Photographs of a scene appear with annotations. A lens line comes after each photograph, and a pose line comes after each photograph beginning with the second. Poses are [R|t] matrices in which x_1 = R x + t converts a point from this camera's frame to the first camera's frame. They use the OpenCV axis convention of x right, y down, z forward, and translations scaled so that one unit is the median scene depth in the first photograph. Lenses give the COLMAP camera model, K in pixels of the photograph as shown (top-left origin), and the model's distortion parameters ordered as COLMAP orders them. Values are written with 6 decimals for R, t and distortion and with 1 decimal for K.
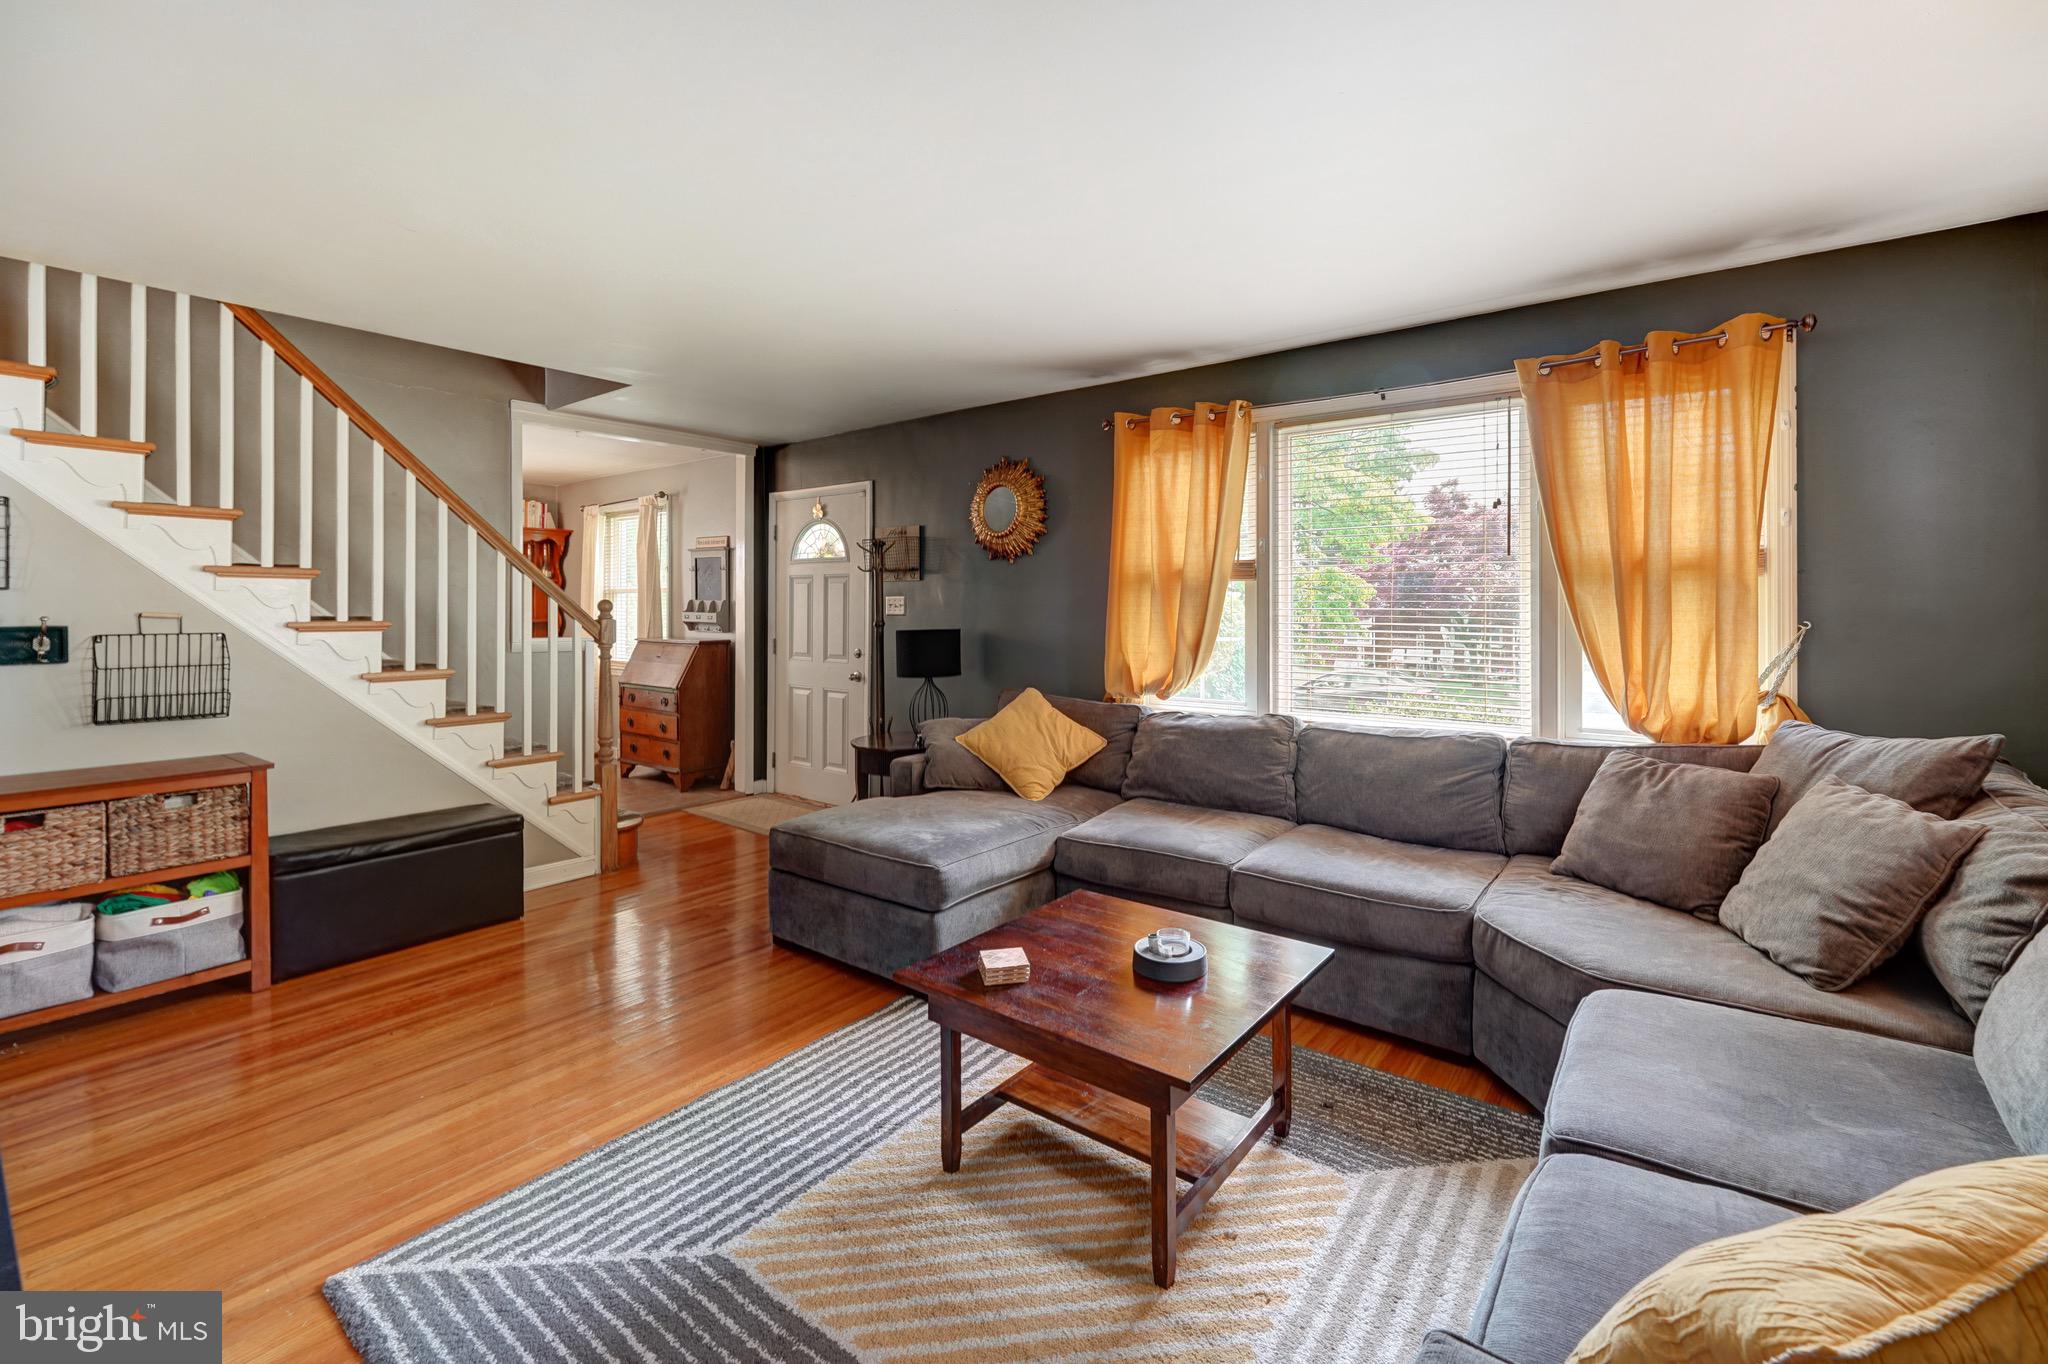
lens RADIAL K [[845.7, 0, 1030.6], [0, 845.7, 603.9], [0, 0, 1]] dist [-0.001093, 0.000362]
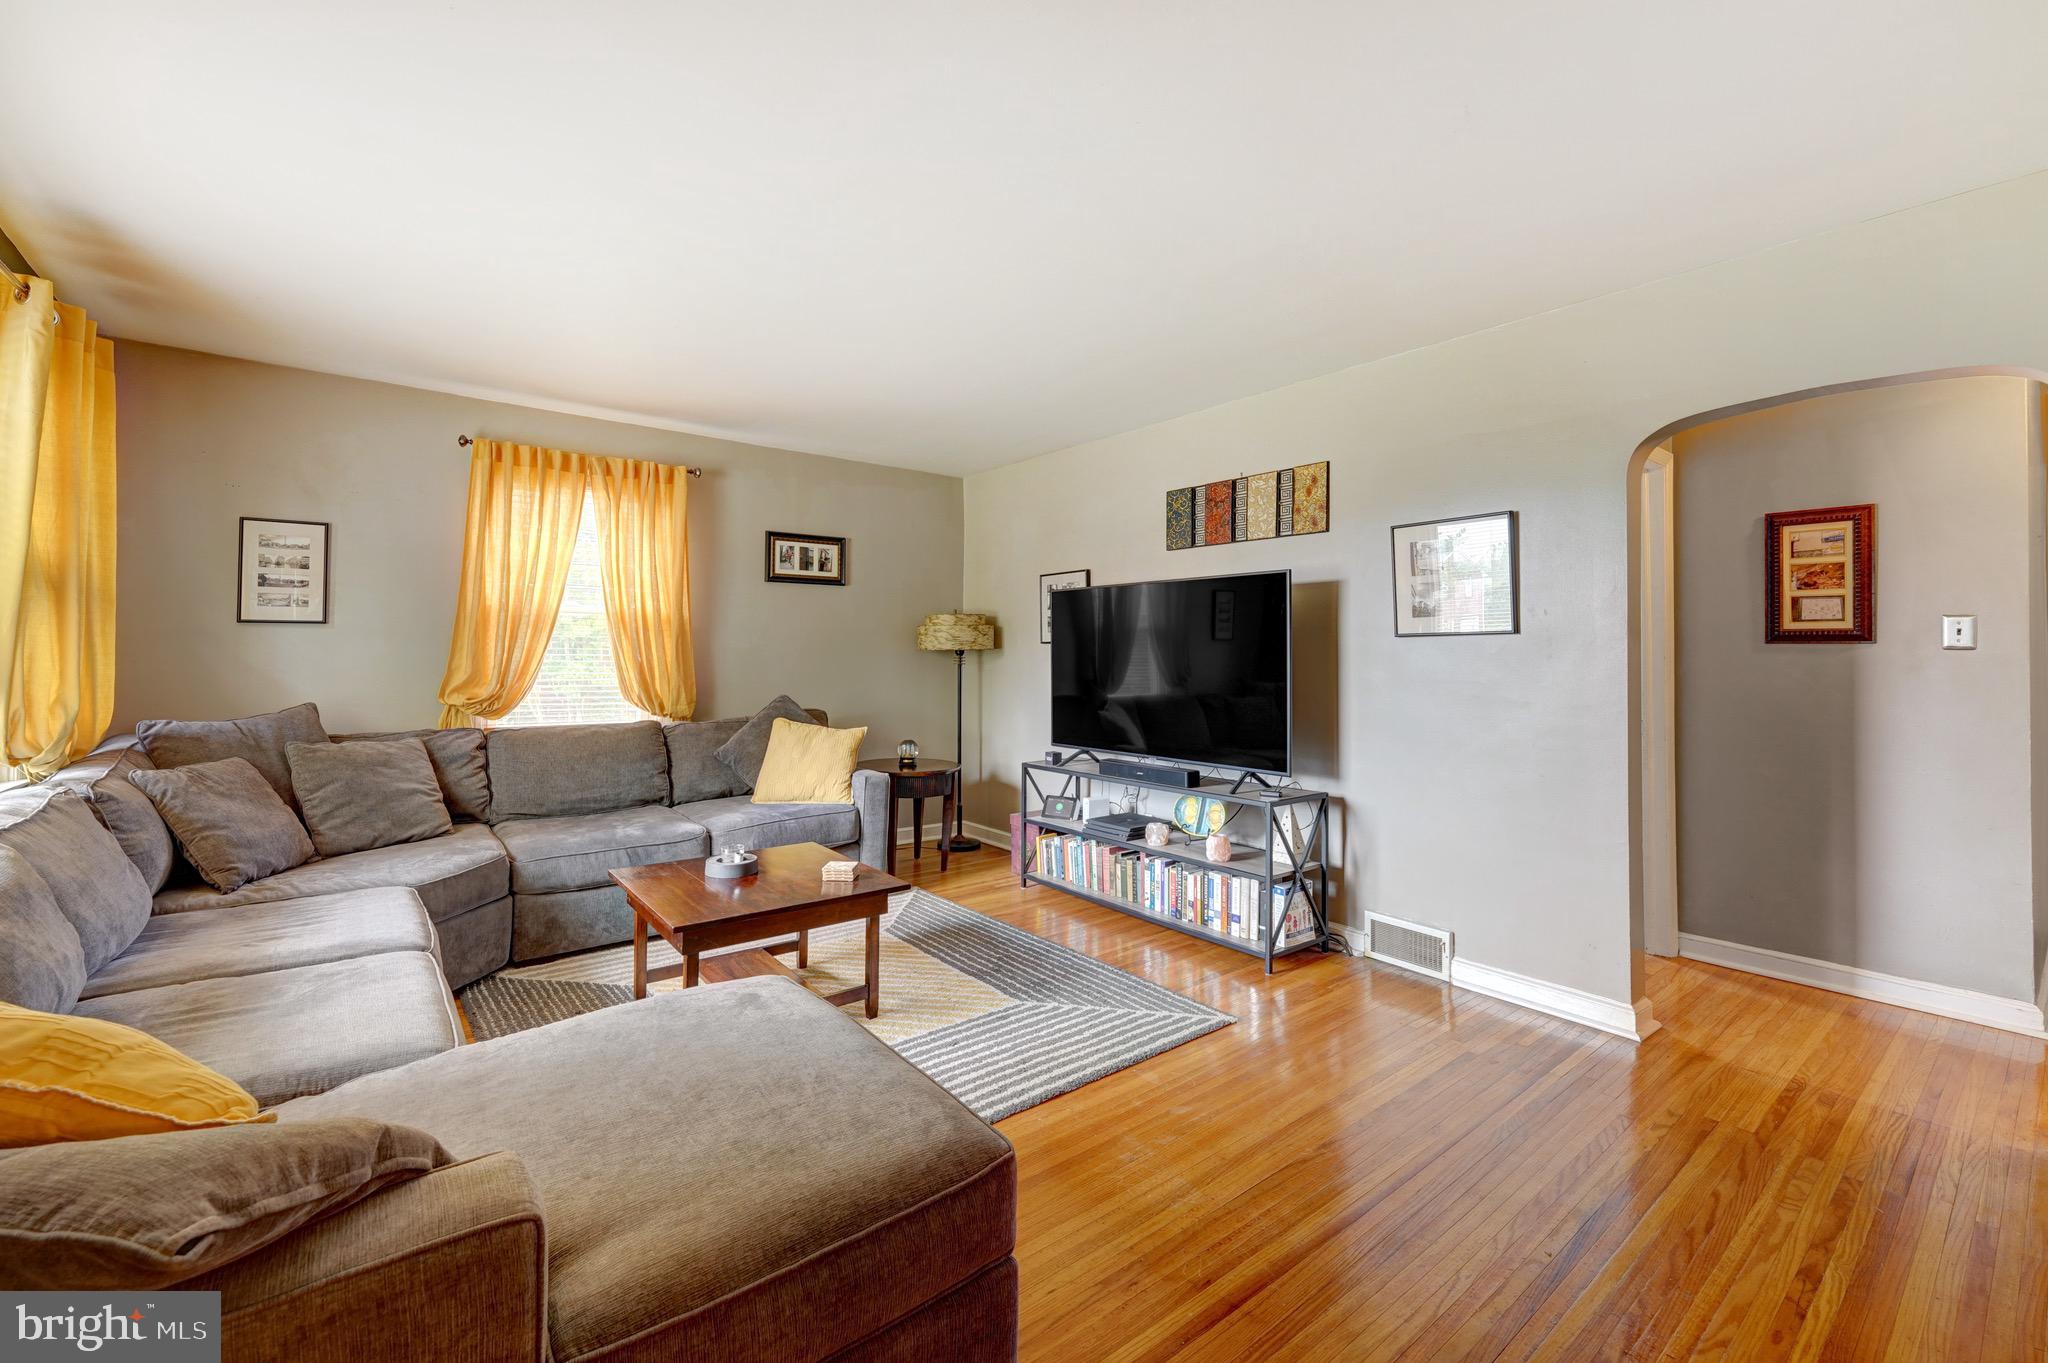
lens RADIAL K [[837.6, 0, 1018.4], [0, 837.6, 626.9], [0, 0, 1]] dist [-0.000119, -0.000193]
pose [[-0.968779, 0.002930, 0.247907, -0.481747], [-0.007707, 0.999091, -0.041924, 0.043790], [-0.247805, -0.042526, -0.967876, 1.634022]]
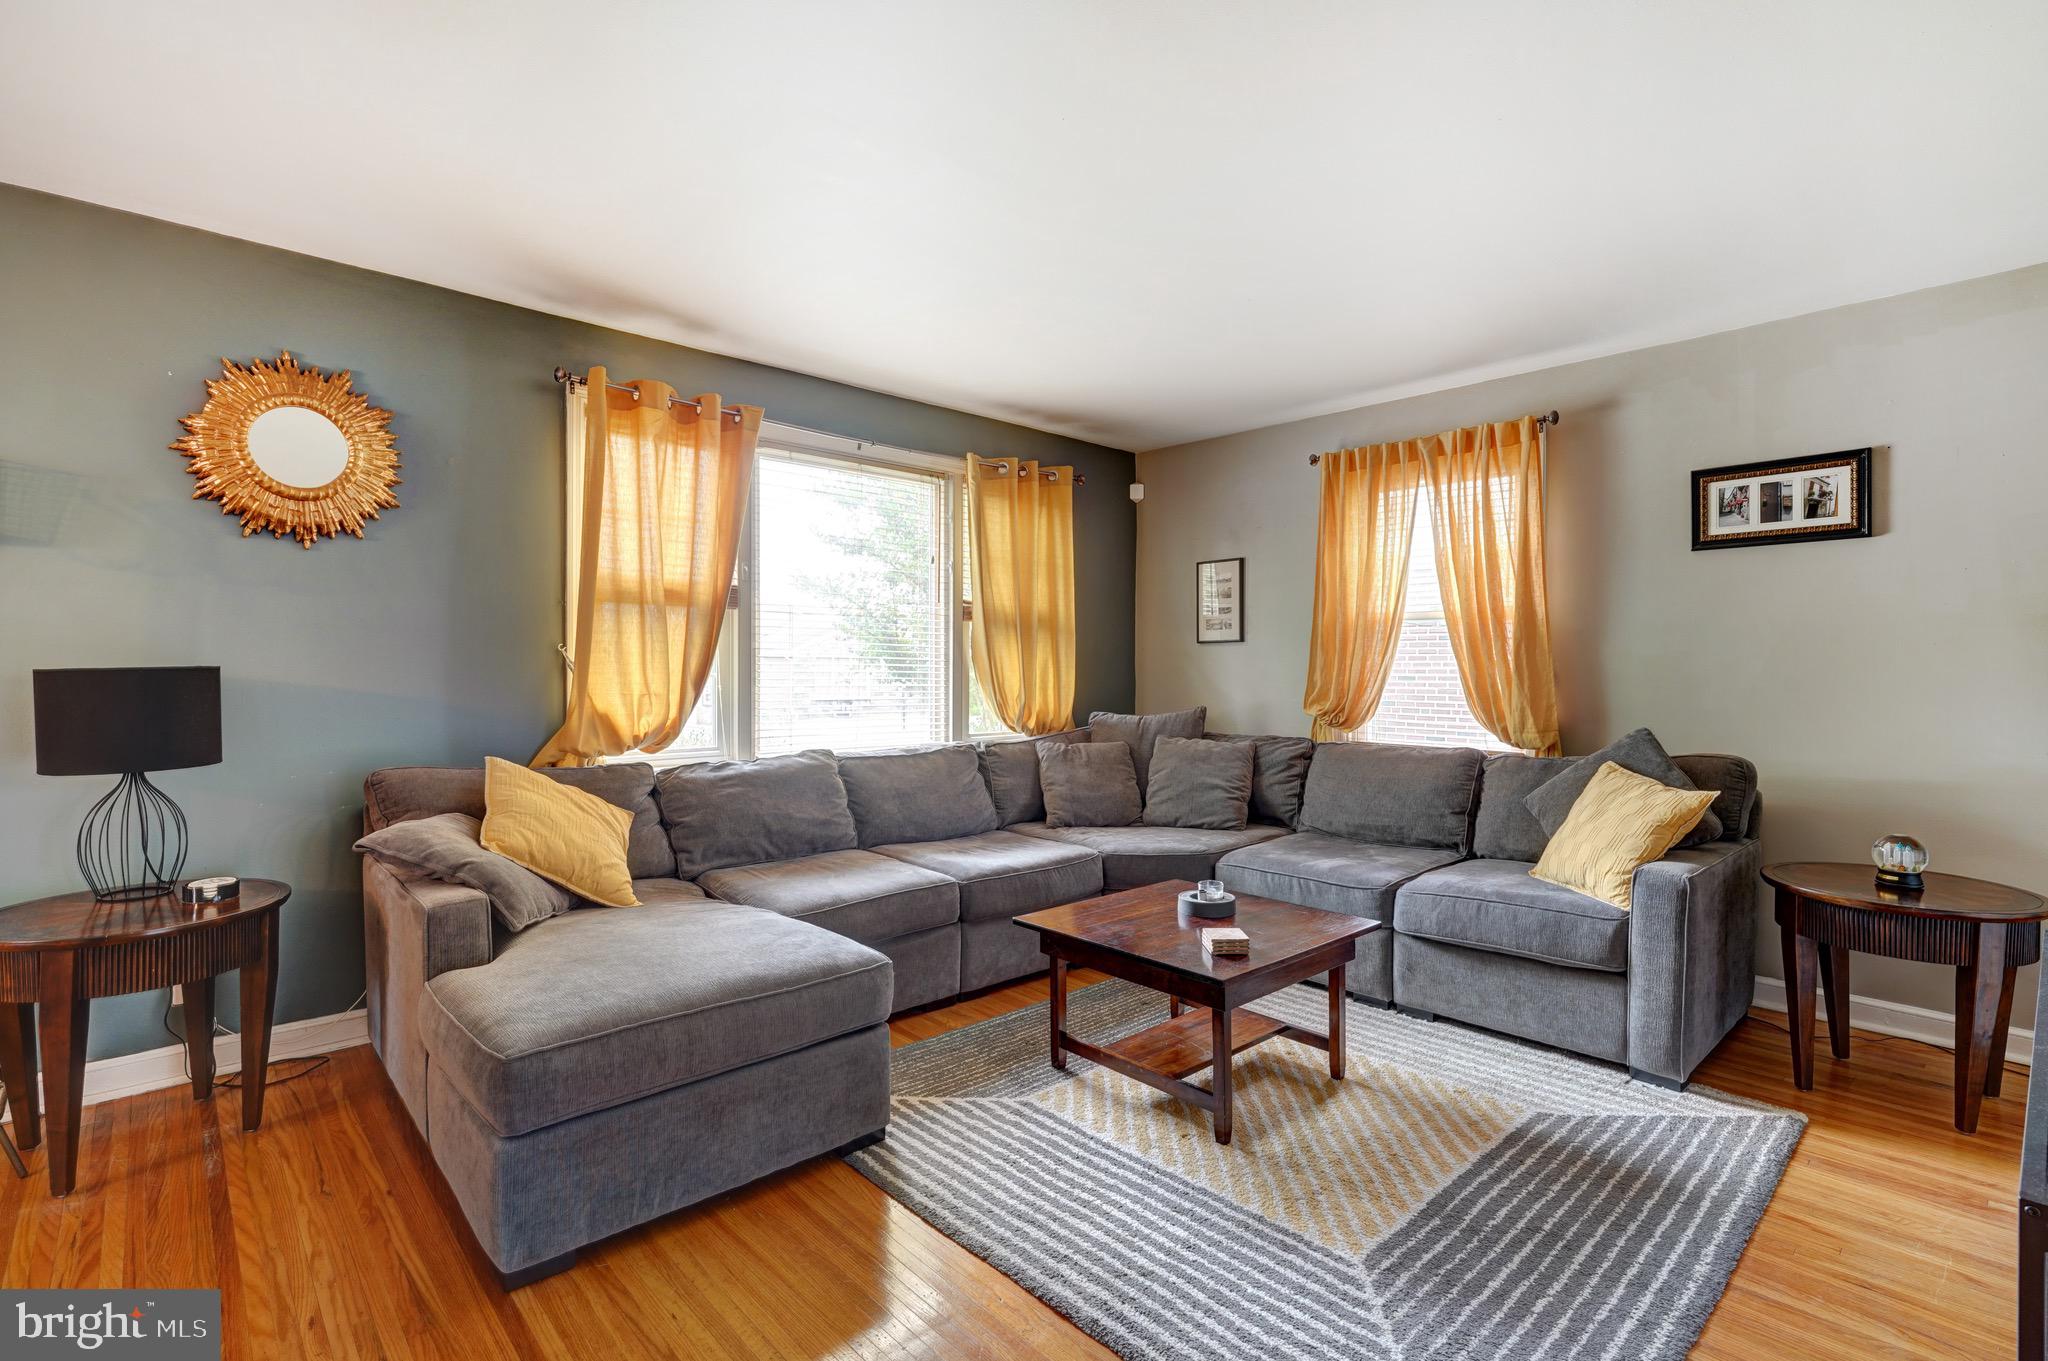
lens RADIAL K [[961.3, 0, 1025.9], [0, 961.3, 650.2], [0, 0, 1]] dist [-0.000959, 0.000374]
pose [[0.174127, 0.019728, 0.984526, -0.948656], [-0.010303, 0.999781, -0.018212, 0.044547], [-0.984669, -0.006972, 0.174292, 0.724324]]
